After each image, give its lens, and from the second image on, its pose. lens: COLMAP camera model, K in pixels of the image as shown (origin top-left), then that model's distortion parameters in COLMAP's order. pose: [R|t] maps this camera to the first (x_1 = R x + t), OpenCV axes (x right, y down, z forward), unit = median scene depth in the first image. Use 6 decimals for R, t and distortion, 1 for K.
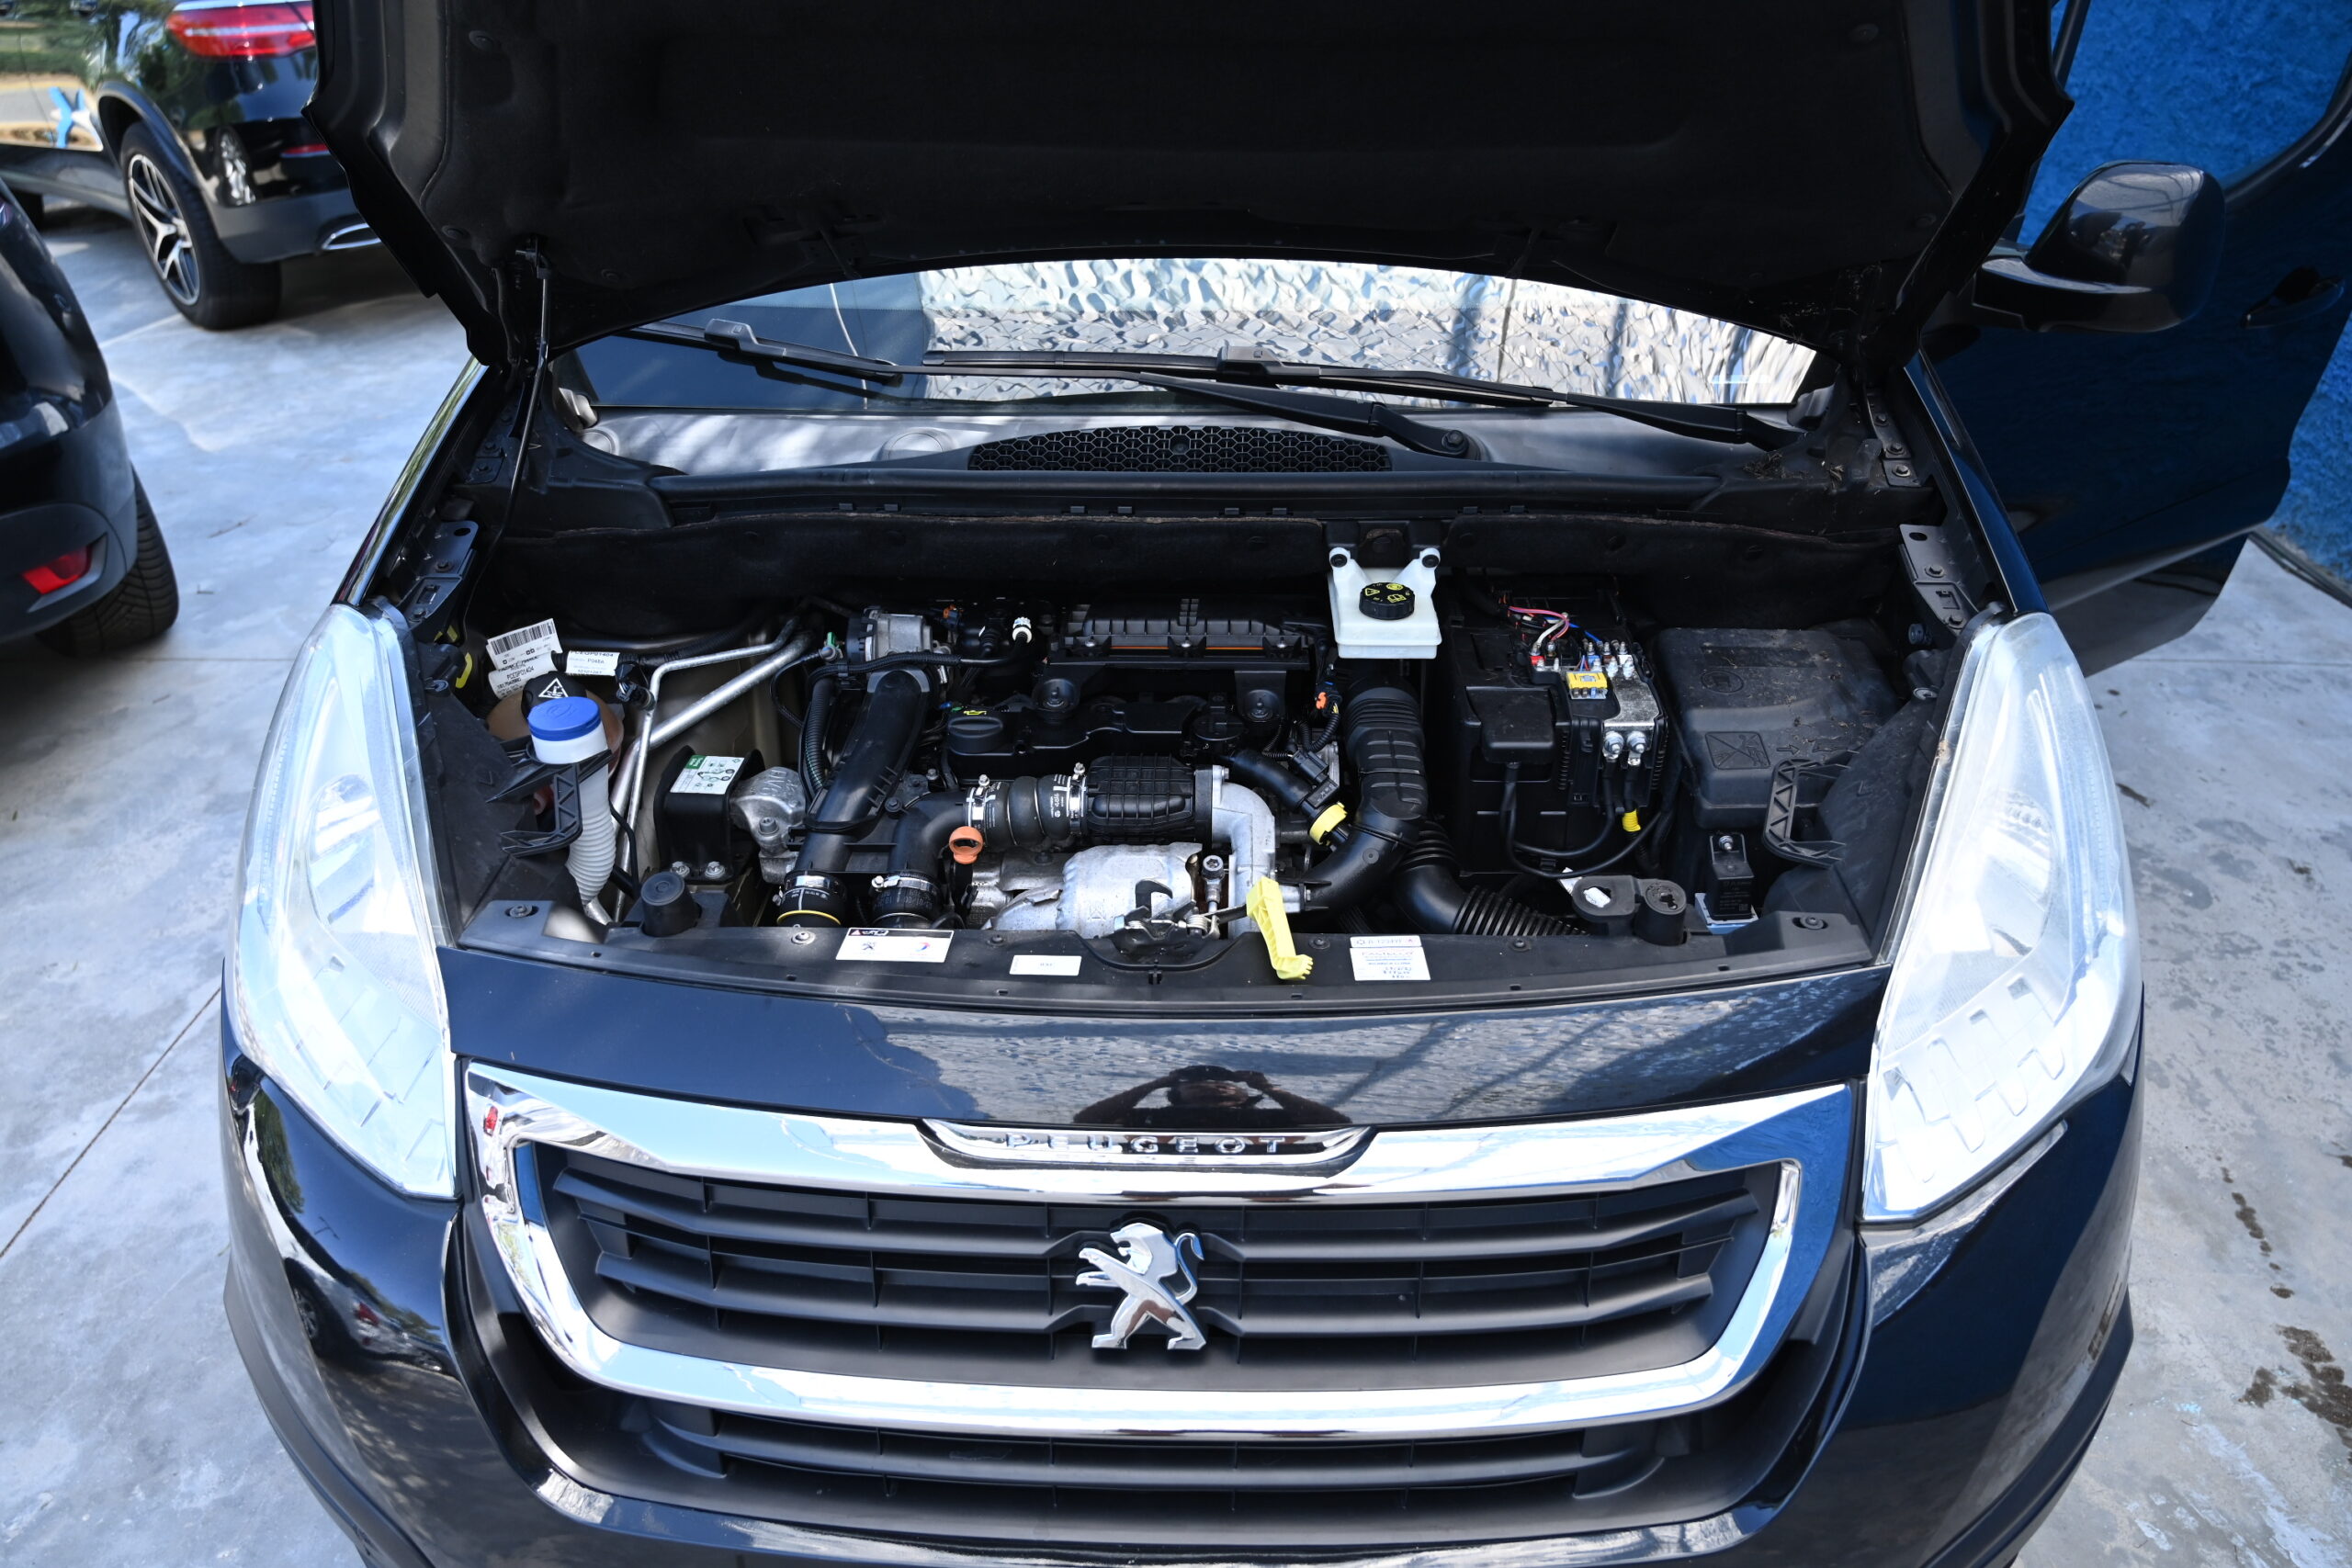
lens RADIAL K [[1619.3, 0, 1176.0], [0, 1619.3, 784.0], [0, 0, 1]] dist [-0.043099, -0.001103]
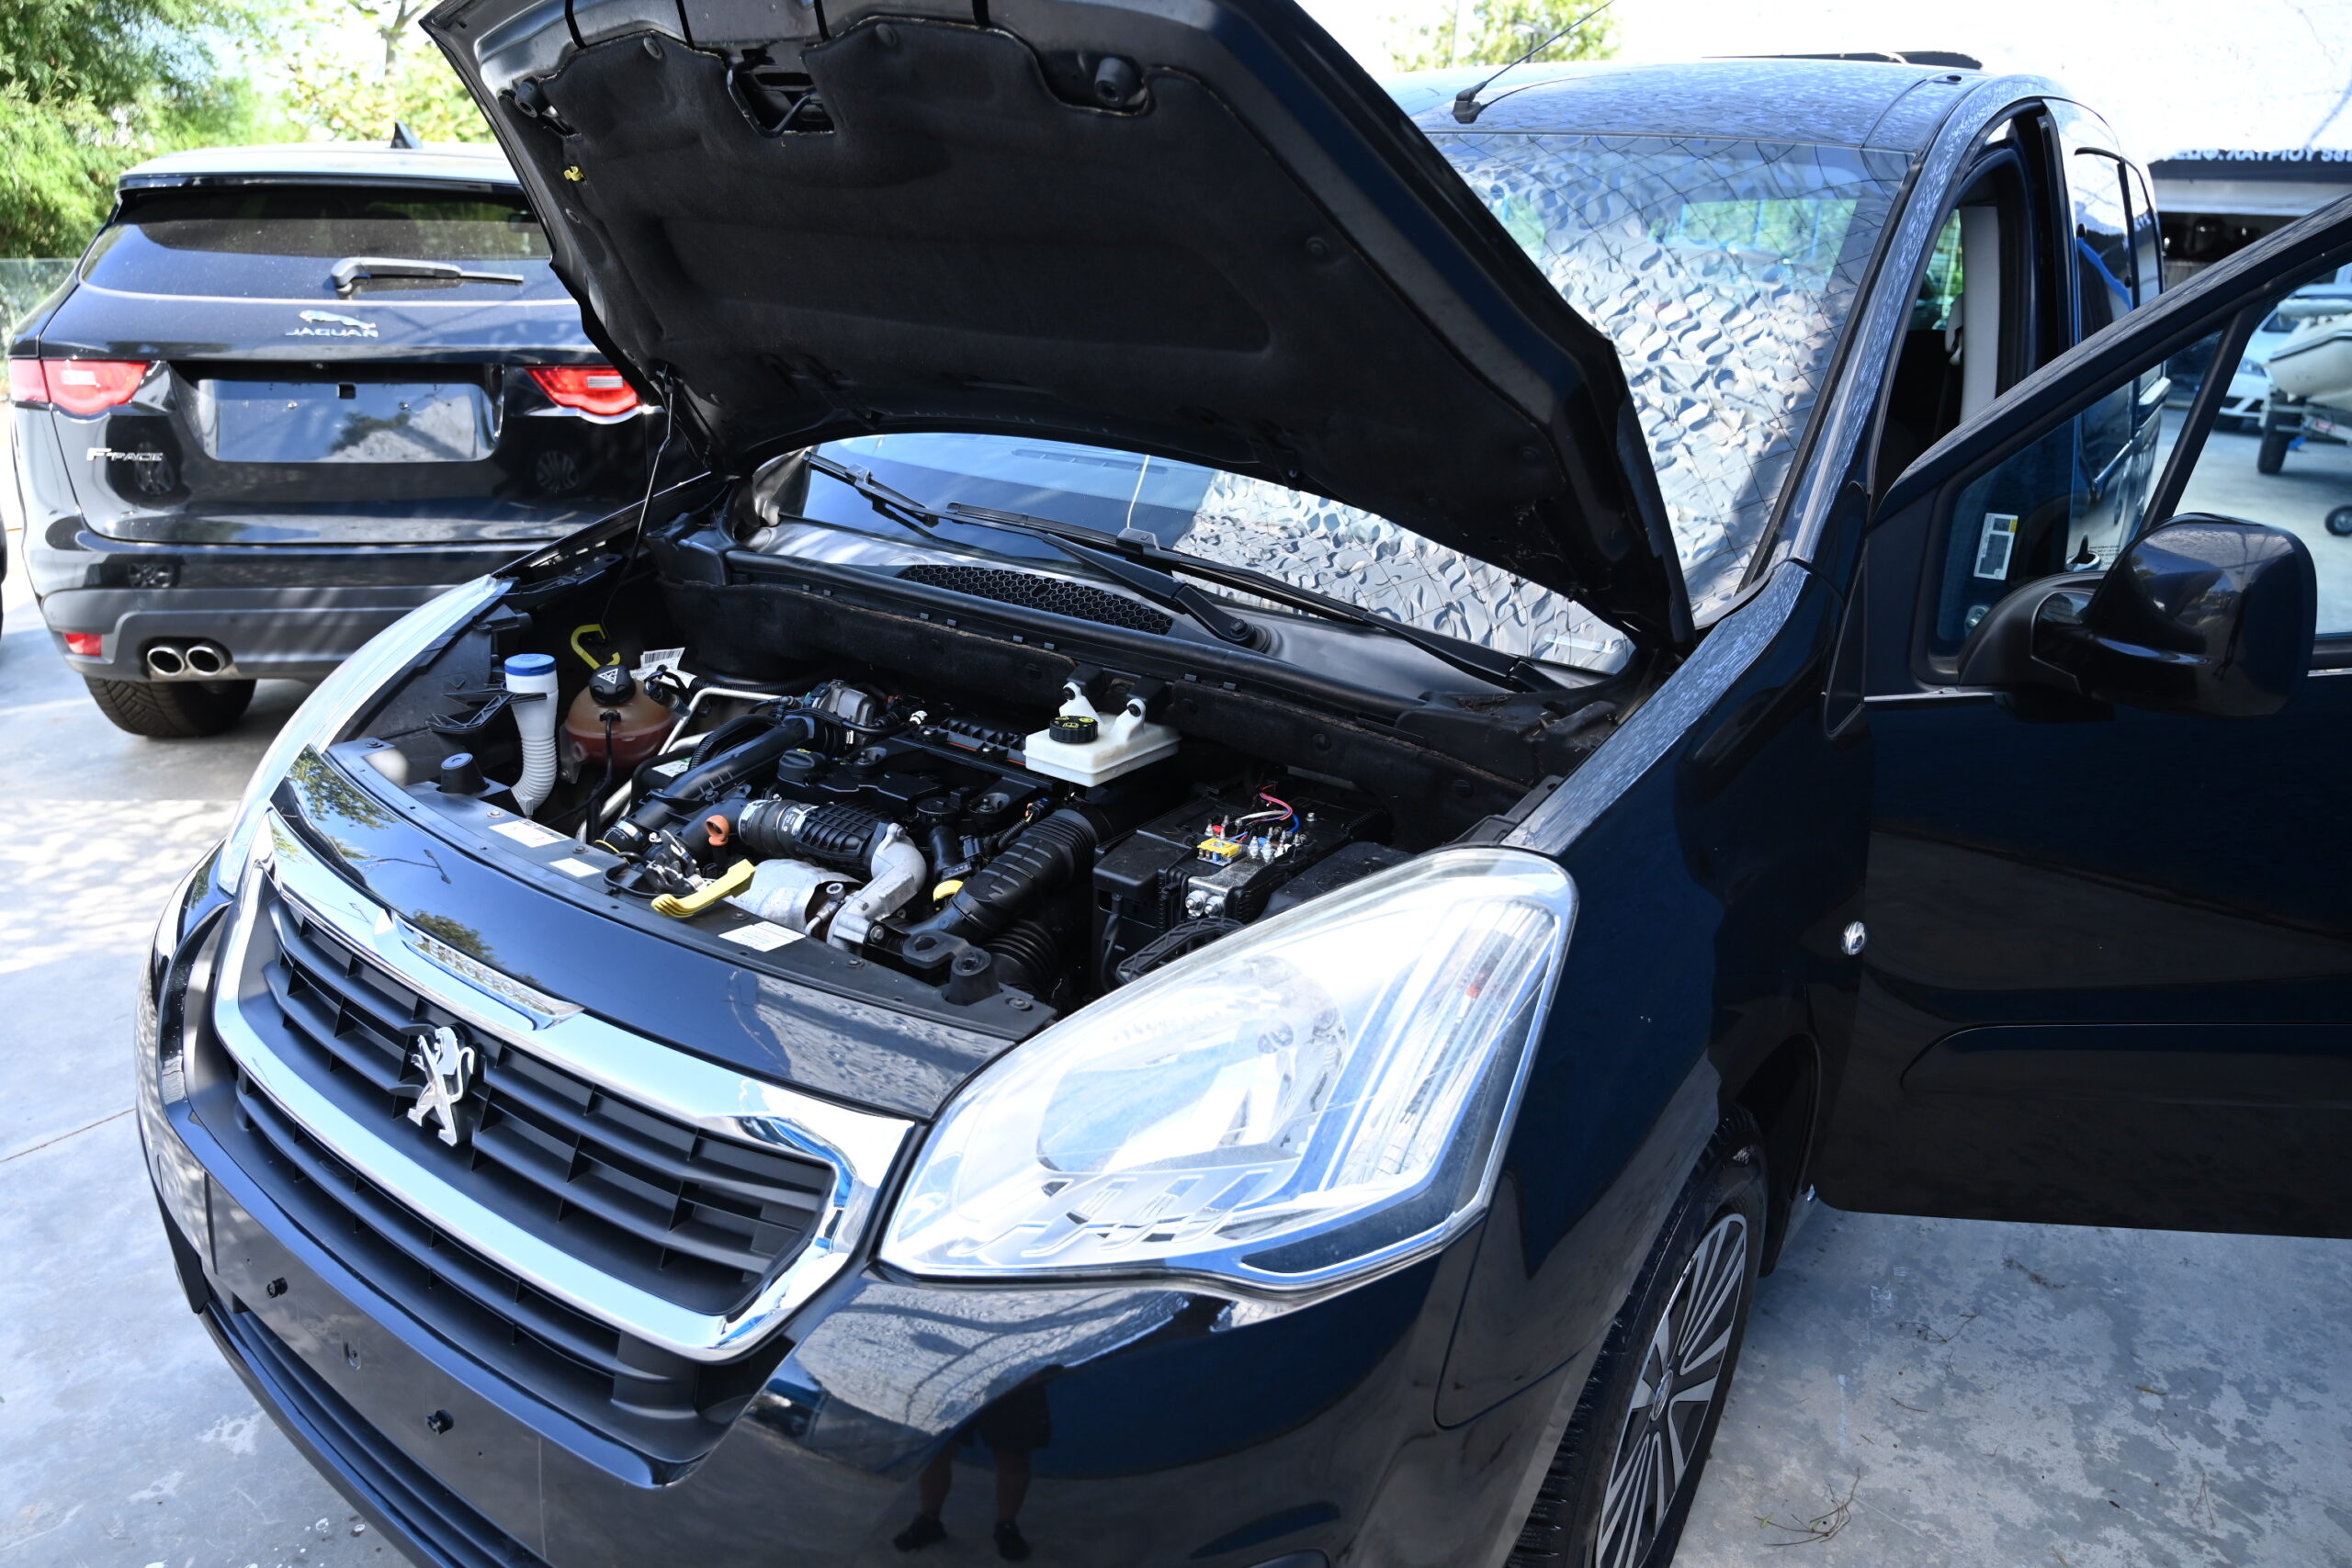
lens RADIAL K [[1649.9, 0, 1176.0], [0, 1649.9, 784.0], [0, 0, 1]] dist [-0.005553, -0.000043]
pose [[0.810946, 0.224104, -0.540504, 0.801827], [-0.343663, 0.930052, -0.129998, 0.045674], [0.473564, 0.291172, 0.831238, 0.090733]]
